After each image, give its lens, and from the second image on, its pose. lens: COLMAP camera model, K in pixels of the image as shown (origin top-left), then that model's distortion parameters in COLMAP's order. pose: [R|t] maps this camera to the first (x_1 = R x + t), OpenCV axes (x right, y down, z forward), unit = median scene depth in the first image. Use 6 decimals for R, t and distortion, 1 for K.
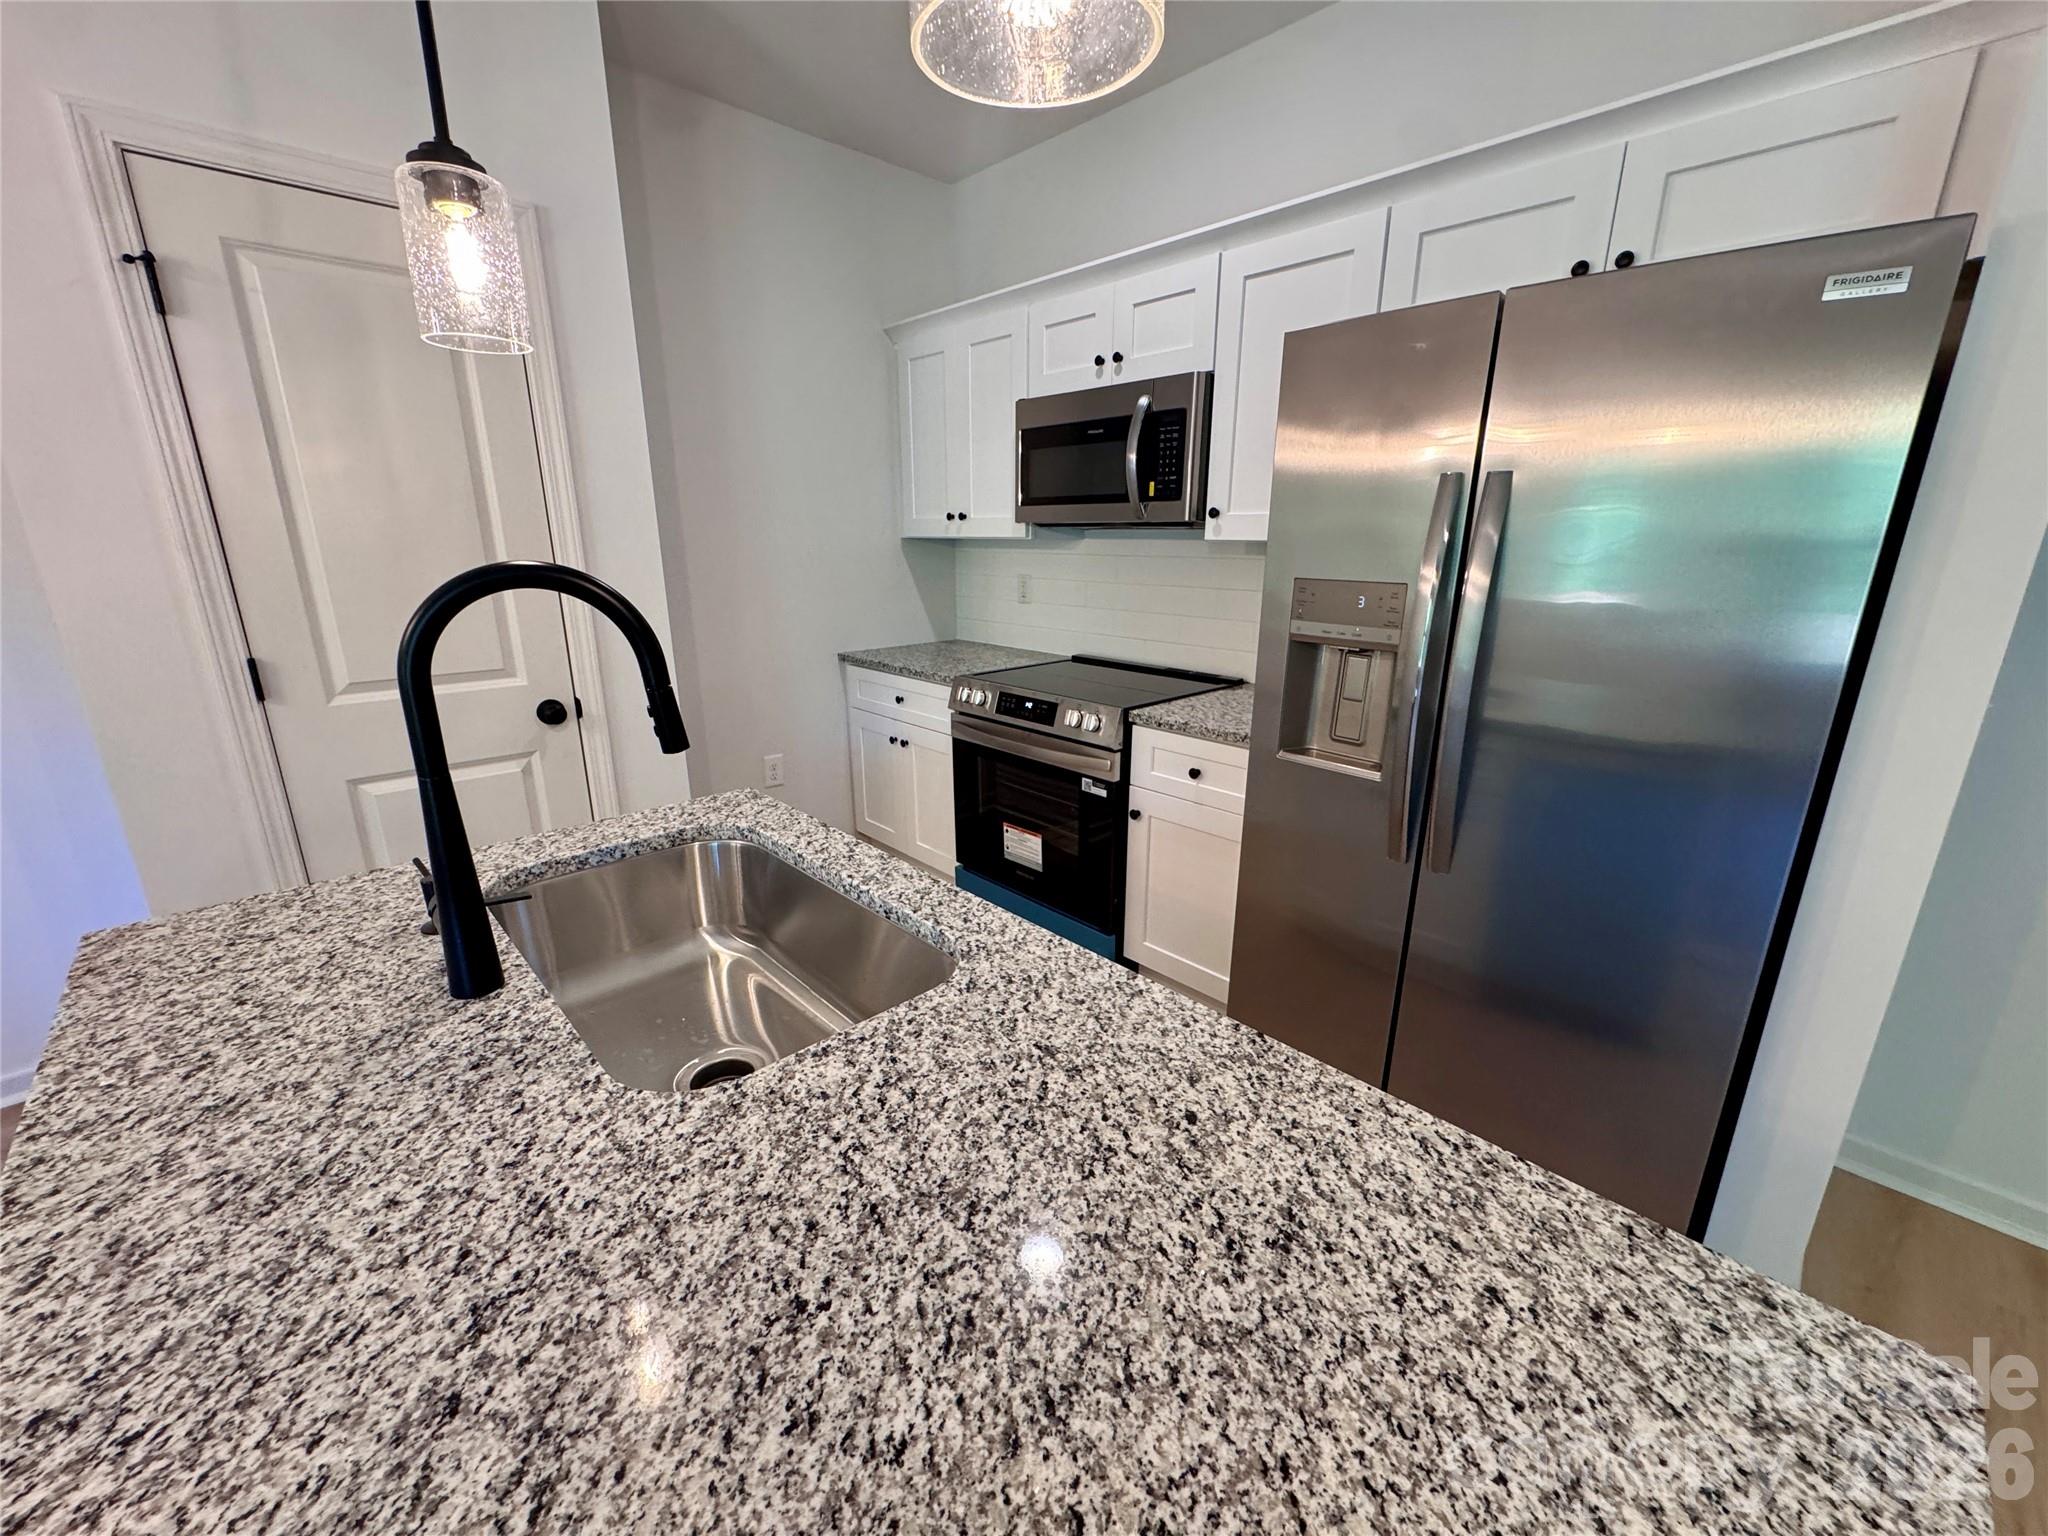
lens RADIAL K [[815.4, 0, 1019.1], [0, 815.4, 768.1], [0, 0, 1]] dist [-0.002145, 0.000135]
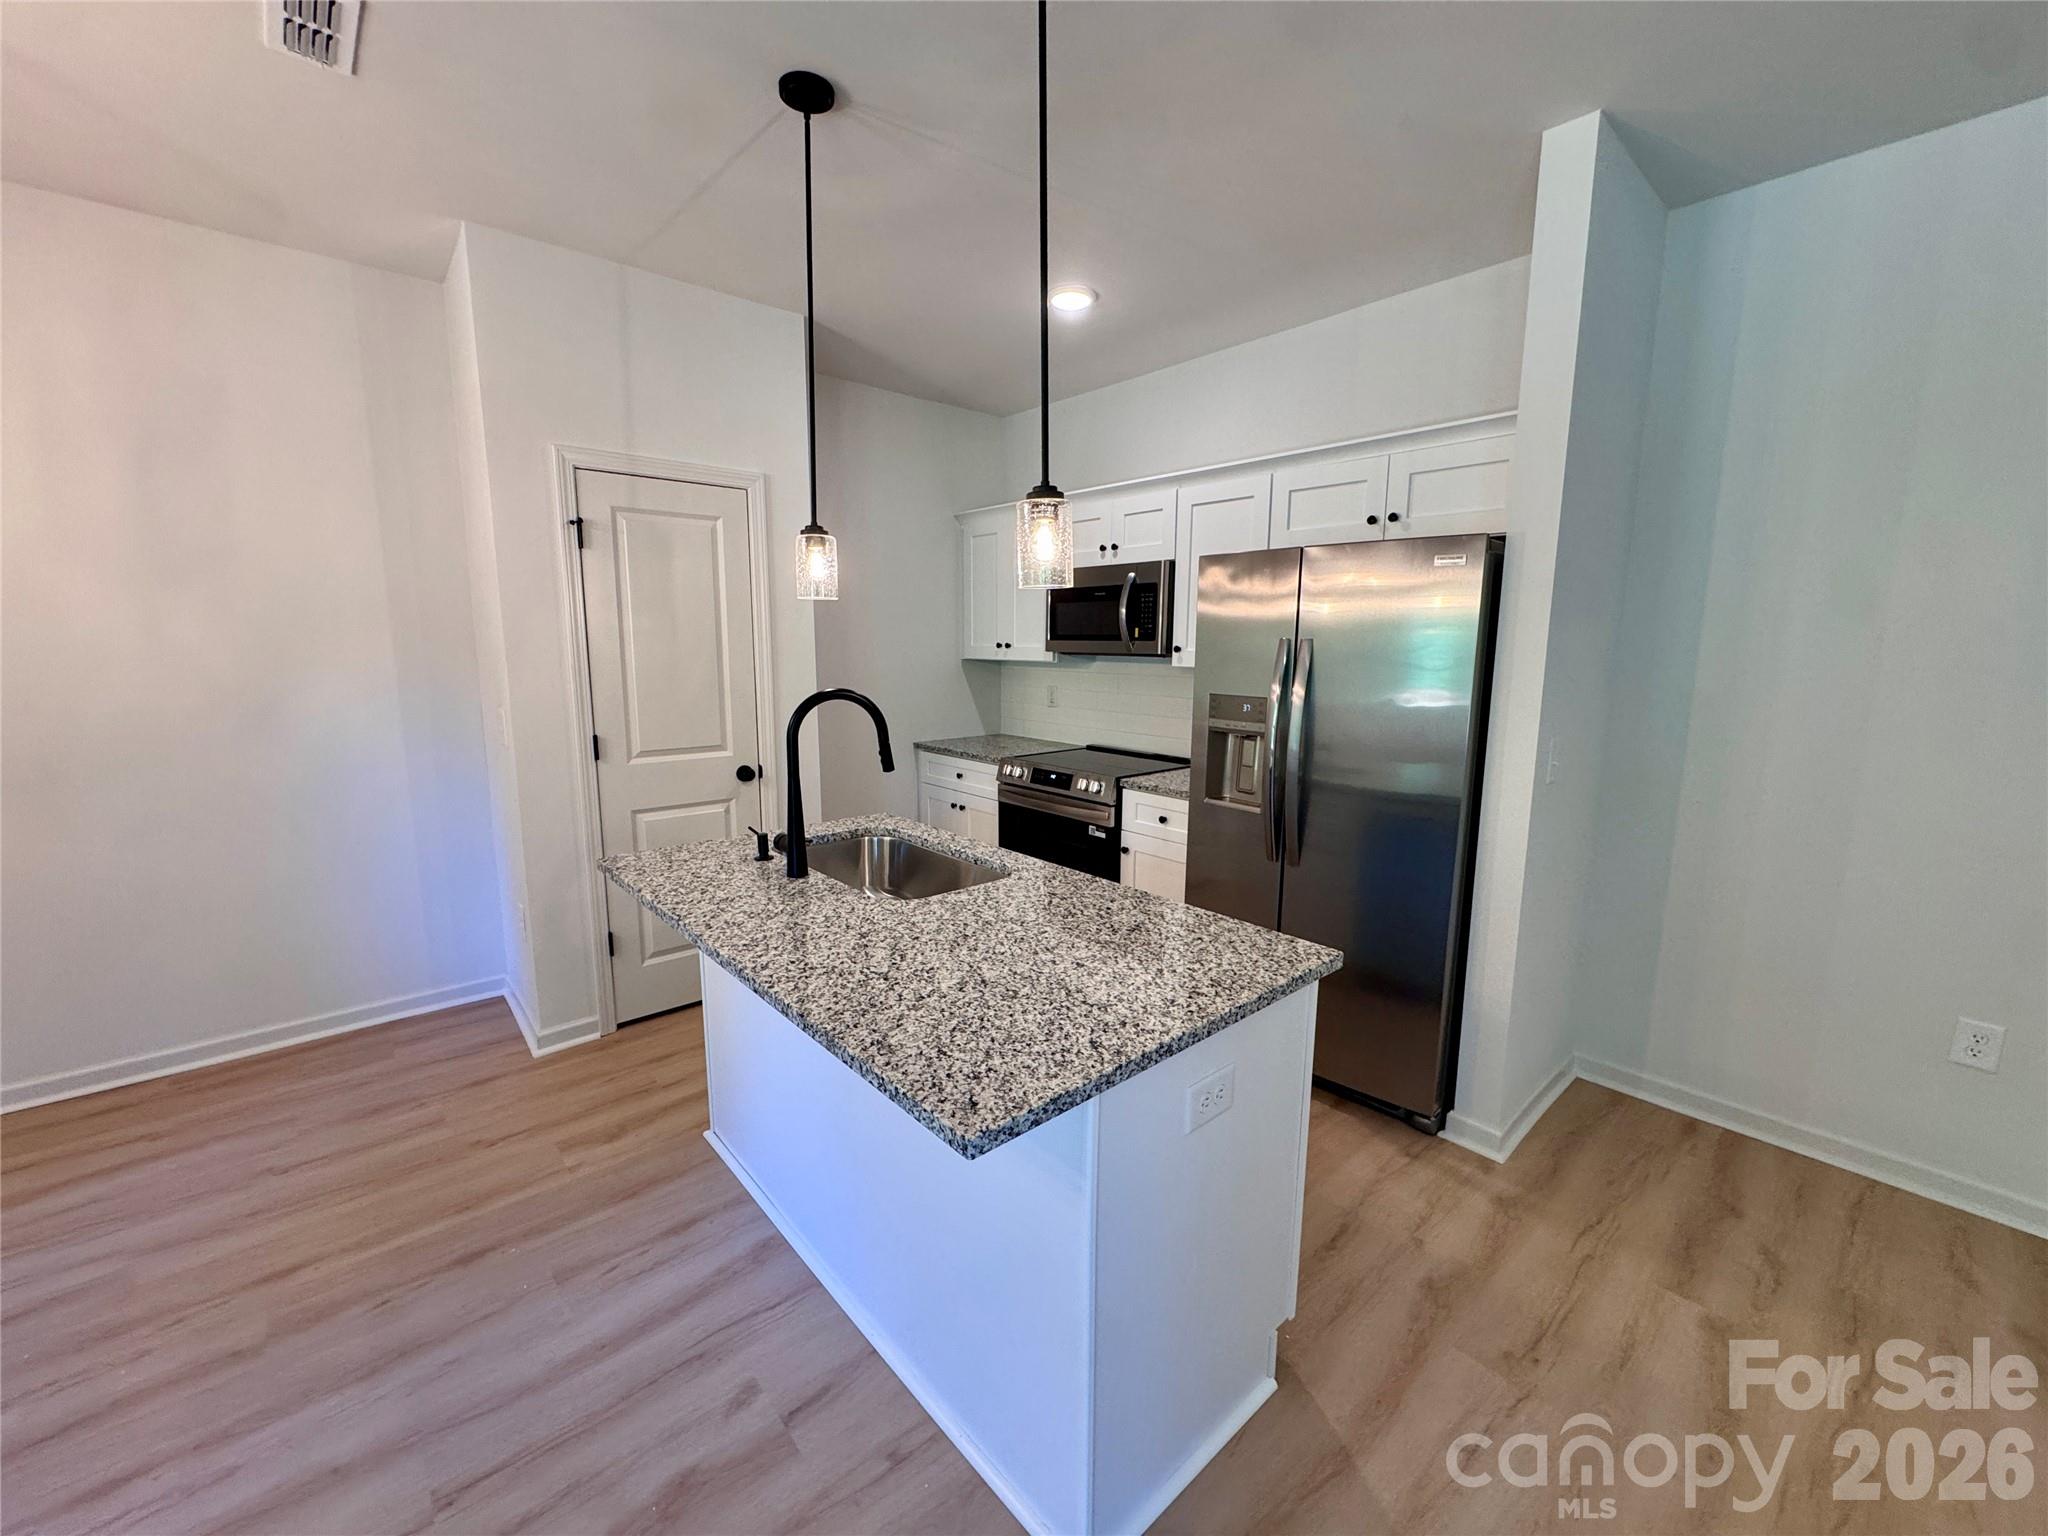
lens RADIAL K [[812.7, 0, 1016.3], [0, 812.7, 769.5], [0, 0, 1]] dist [-0.001756, -0.000093]
pose [[0.999032, 0.011143, -0.042551, 0.013847], [-0.016268, 0.992389, -0.122064, 0.152029], [0.040867, 0.122638, 0.991610, -0.753488]]
